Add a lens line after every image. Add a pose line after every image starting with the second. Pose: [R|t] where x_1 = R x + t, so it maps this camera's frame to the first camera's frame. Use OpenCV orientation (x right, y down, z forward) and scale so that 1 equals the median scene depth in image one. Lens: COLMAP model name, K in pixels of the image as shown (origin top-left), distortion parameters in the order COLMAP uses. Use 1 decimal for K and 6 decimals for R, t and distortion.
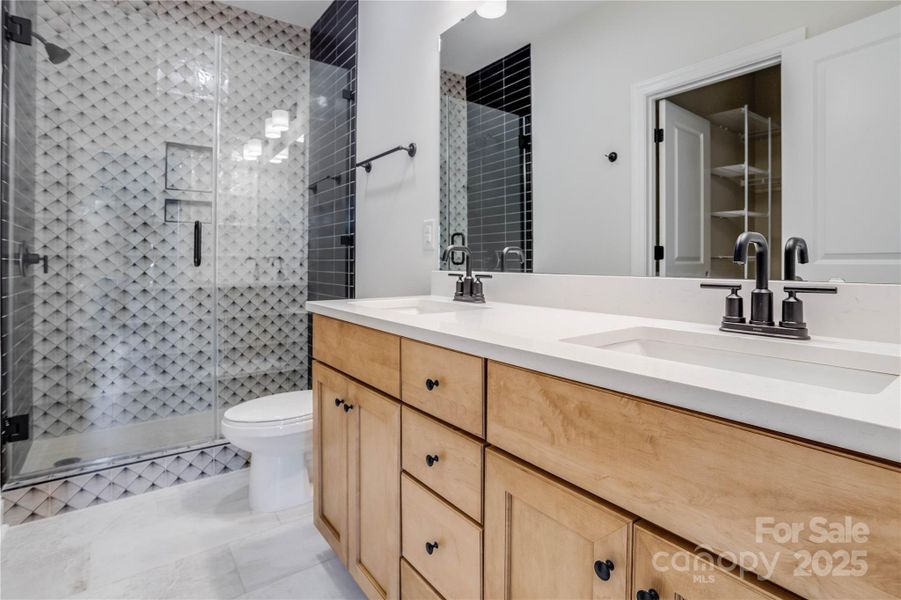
lens RADIAL K [[442.2, 0, 453.4], [0, 442.2, 295.7], [0, 0, 1]] dist [-0.028031, 0.000410]
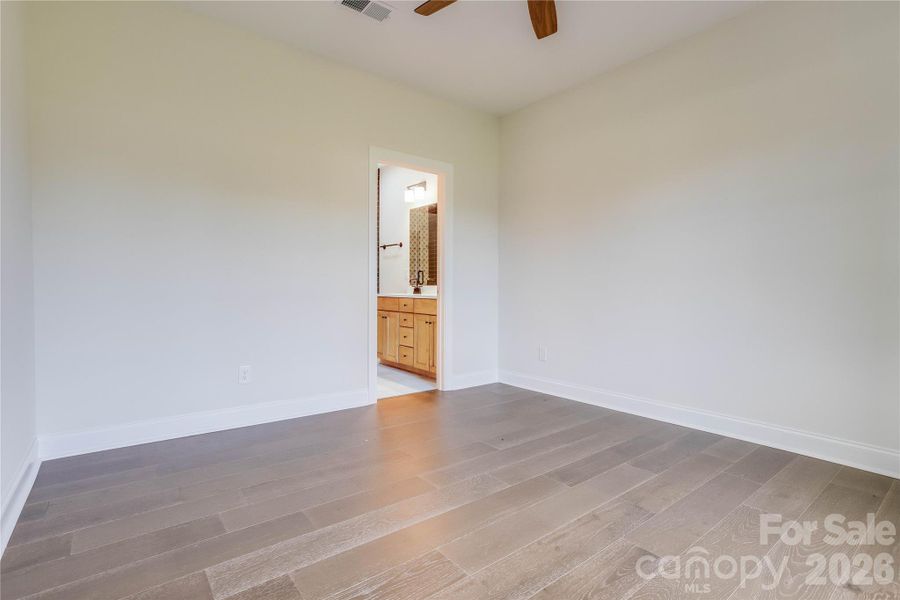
lens RADIAL K [[441.7, 0, 452.9], [0, 441.7, 295.7], [0, 0, 1]] dist [-0.028031, 0.000410]
pose [[0.999659, -0.021329, 0.015046, 0.203932], [0.022037, 0.998576, -0.048582, 0.159918], [-0.013988, 0.048897, 0.998706, -1.948730]]
